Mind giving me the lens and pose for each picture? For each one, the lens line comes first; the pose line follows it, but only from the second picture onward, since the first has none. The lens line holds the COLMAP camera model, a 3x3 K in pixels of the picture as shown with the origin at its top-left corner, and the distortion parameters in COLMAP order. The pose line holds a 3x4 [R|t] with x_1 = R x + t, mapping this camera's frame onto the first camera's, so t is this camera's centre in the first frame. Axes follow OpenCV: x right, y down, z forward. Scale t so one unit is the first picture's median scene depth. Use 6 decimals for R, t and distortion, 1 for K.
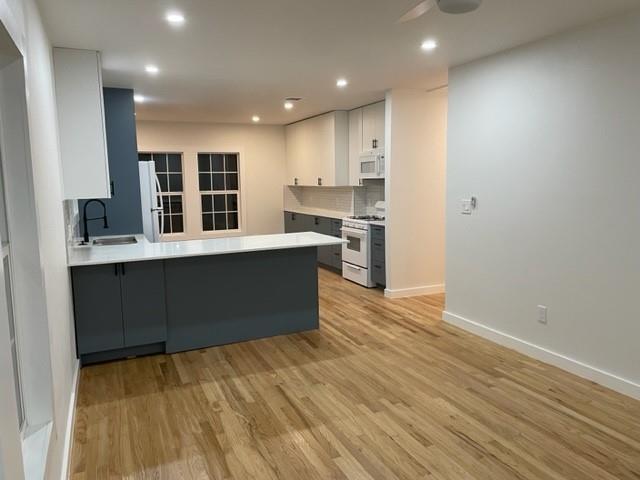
lens RADIAL K [[480.5, 0, 320.0], [0, 480.5, 240.0], [0, 0, 1]] dist [0.110854, -0.143684]
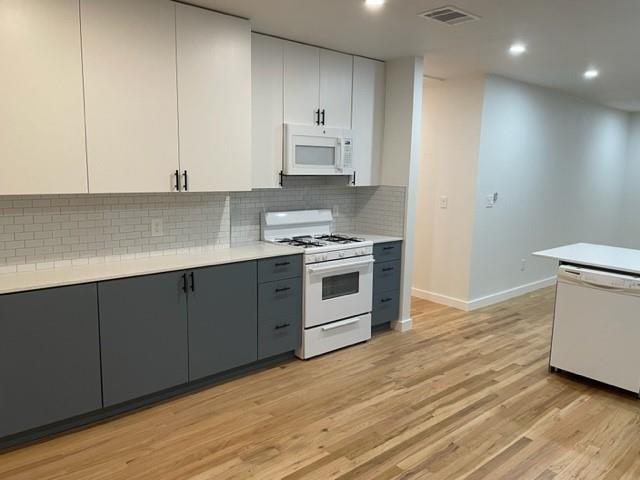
lens RADIAL K [[480.5, 0, 320.0], [0, 480.5, 240.0], [0, 0, 1]] dist [0.110854, -0.143684]
pose [[-0.293081, -0.132633, 0.946843, -0.443481], [0.106517, 0.979636, 0.170197, -0.140529], [-0.950136, 0.150736, -0.272985, 1.102601]]
